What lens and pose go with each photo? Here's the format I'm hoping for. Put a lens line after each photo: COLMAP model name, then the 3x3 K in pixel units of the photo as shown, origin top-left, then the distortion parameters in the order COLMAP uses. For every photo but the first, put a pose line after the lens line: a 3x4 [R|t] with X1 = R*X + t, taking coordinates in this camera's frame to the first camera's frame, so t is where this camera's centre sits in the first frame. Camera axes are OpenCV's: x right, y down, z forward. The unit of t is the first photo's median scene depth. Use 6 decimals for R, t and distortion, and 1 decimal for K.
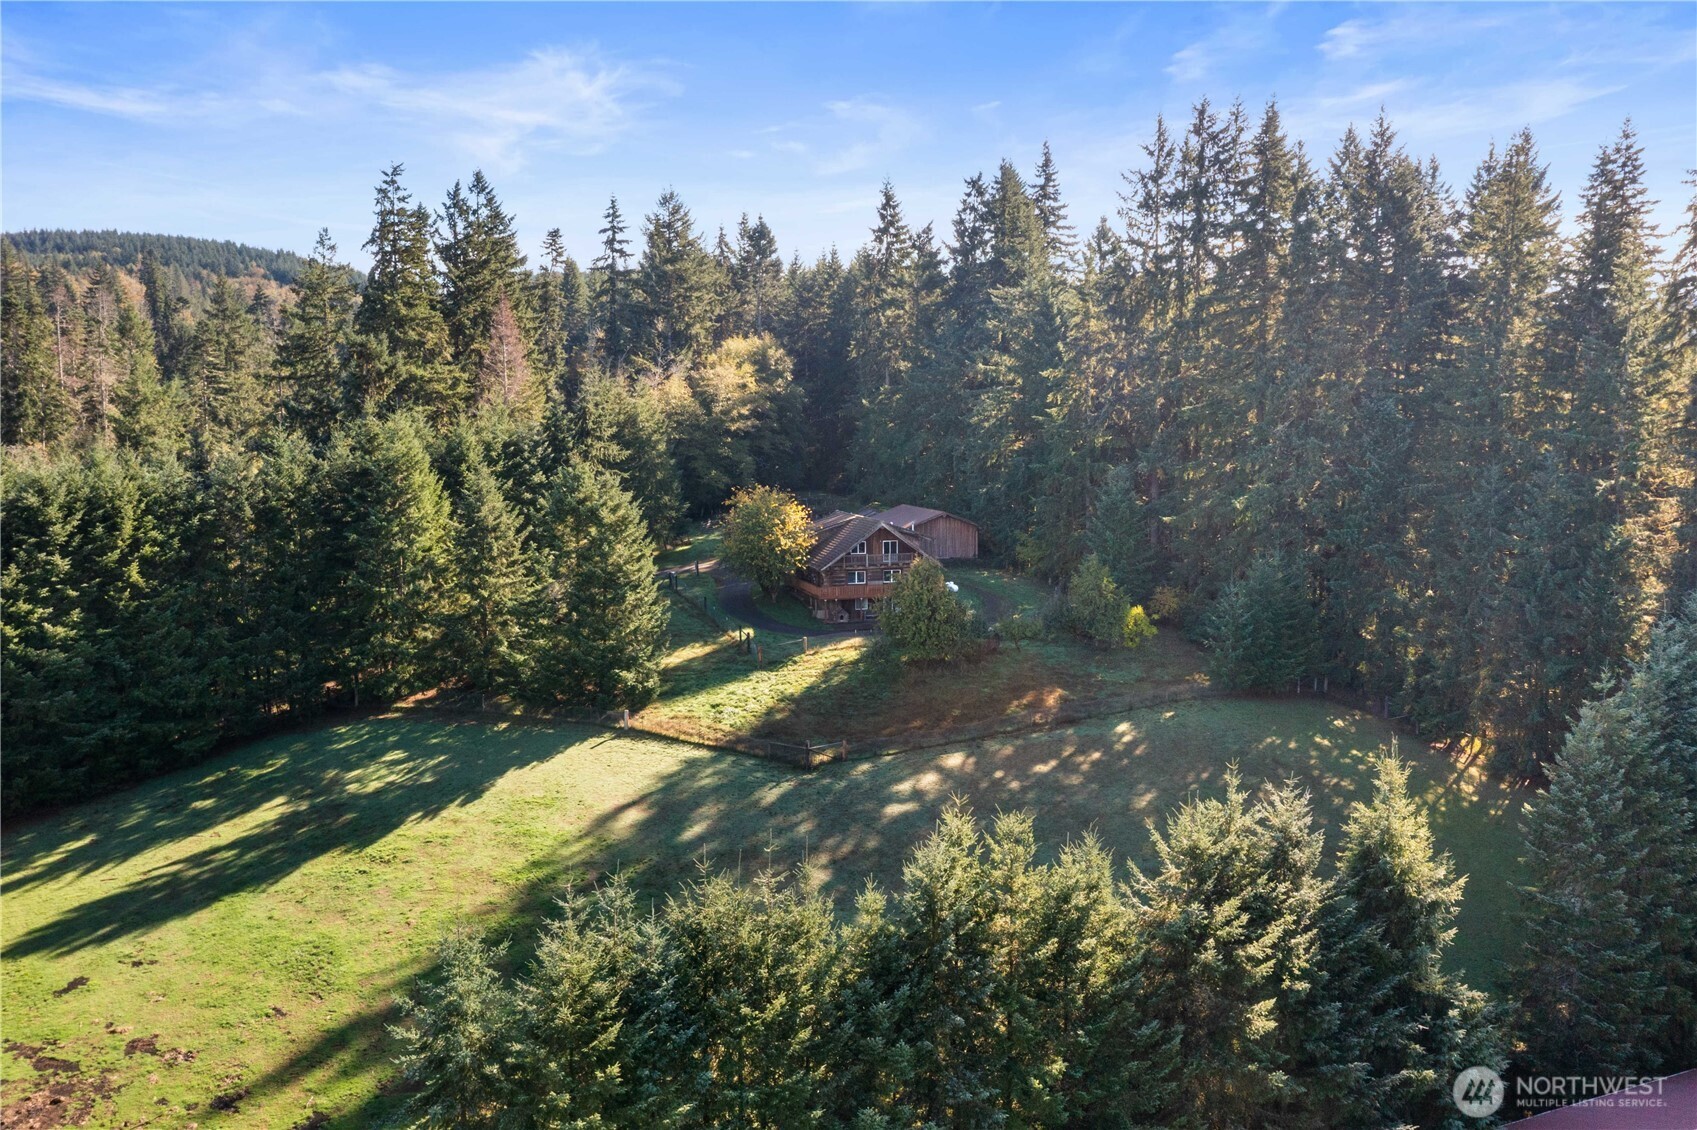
lens RADIAL K [[1352.4, 0, 848.5], [0, 1352.4, 565.0], [0, 0, 1]] dist [0.002210, 0.001806]
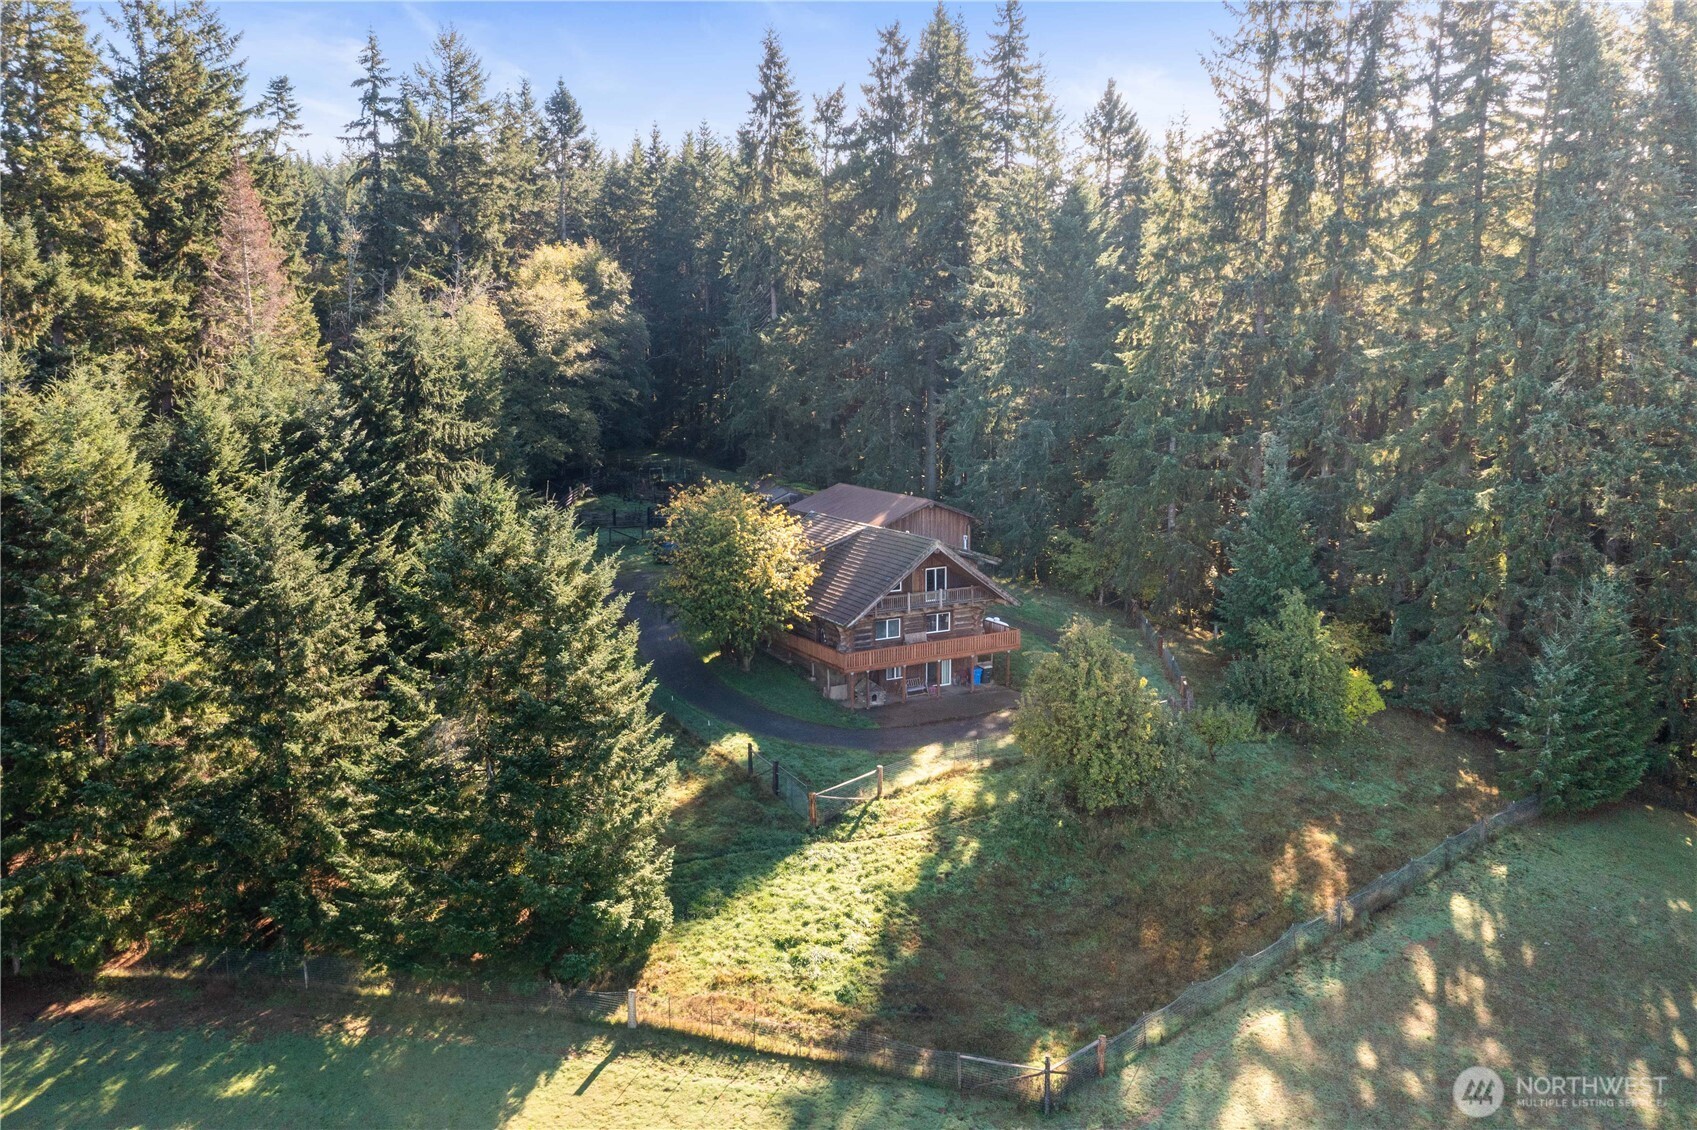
lens RADIAL K [[1352.4, 0, 848.5], [0, 1352.4, 565.0], [0, 0, 1]] dist [0.002210, 0.001806]
pose [[0.974657, -0.037760, 0.220497, -0.139486], [0.025023, 0.997868, 0.060276, -0.055009], [-0.222303, -0.053231, 0.973523, 0.374316]]
